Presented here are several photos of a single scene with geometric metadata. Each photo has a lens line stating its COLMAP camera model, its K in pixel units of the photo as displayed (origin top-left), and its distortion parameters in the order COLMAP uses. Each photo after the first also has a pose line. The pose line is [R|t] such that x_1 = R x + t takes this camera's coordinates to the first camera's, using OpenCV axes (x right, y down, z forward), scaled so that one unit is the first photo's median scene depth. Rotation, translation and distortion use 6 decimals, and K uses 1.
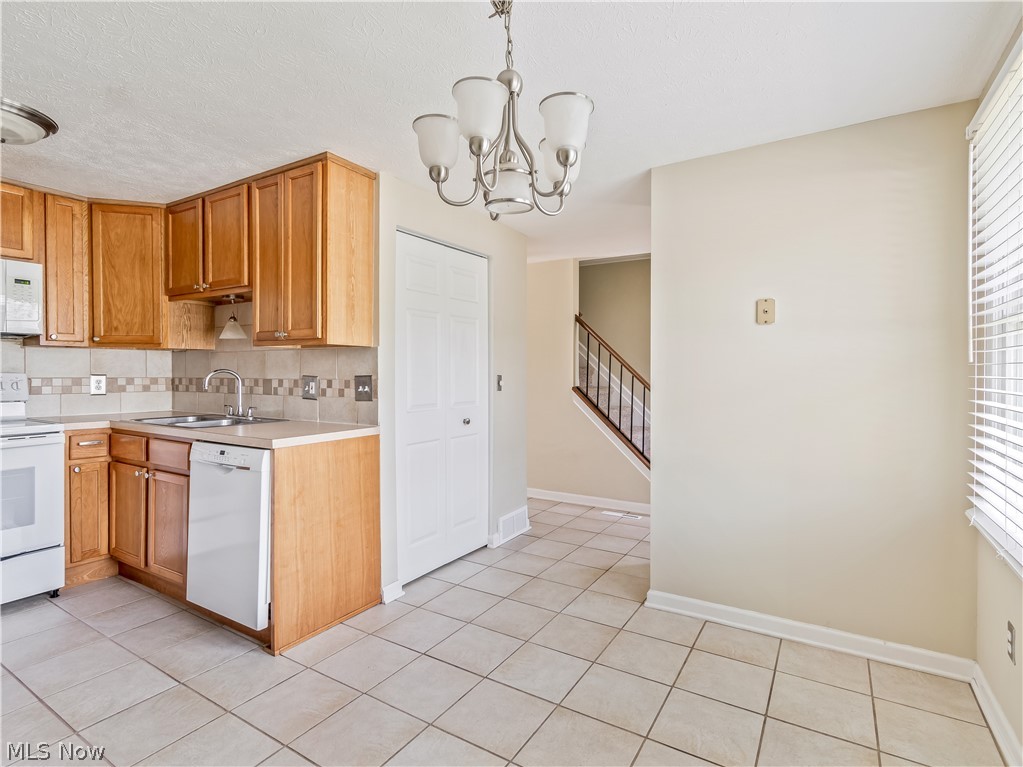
lens RADIAL K [[513.1, 0, 510.3], [0, 513.1, 375.1], [0, 0, 1]] dist [0.008479, -0.002138]
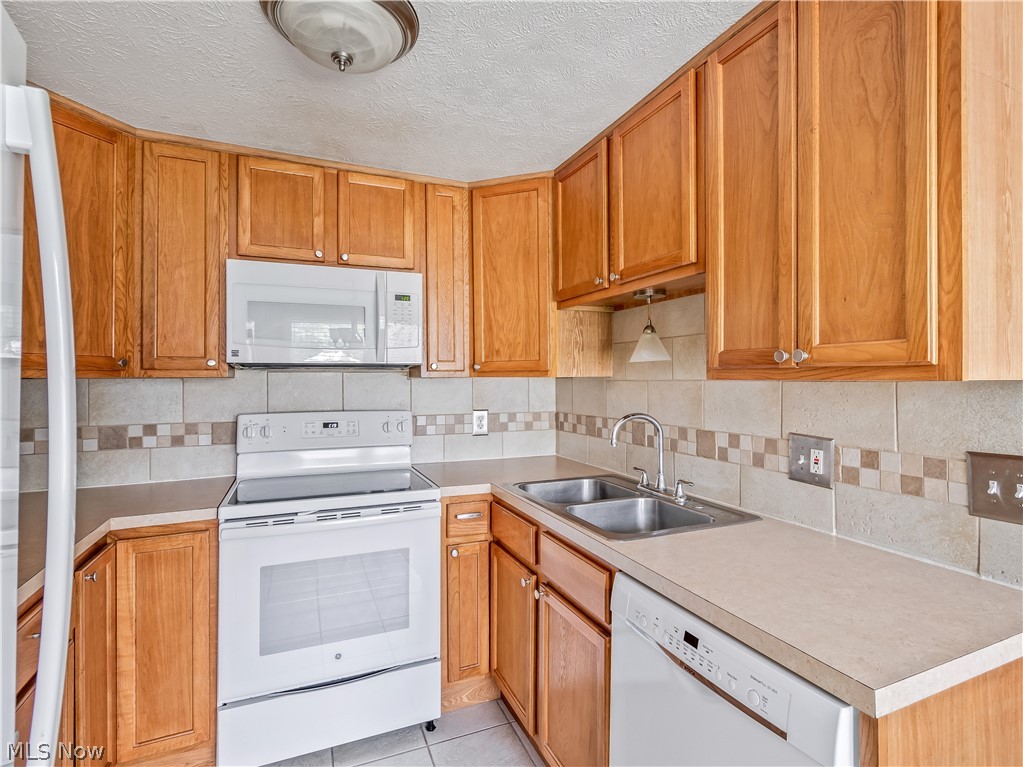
lens RADIAL K [[513.1, 0, 513.6], [0, 513.1, 378.1], [0, 0, 1]] dist [0.008479, -0.002138]
pose [[0.810806, -0.005481, -0.585290, -0.338913], [0.001465, 0.999972, -0.007335, -0.051058], [0.585313, 0.005090, 0.810791, 0.447393]]
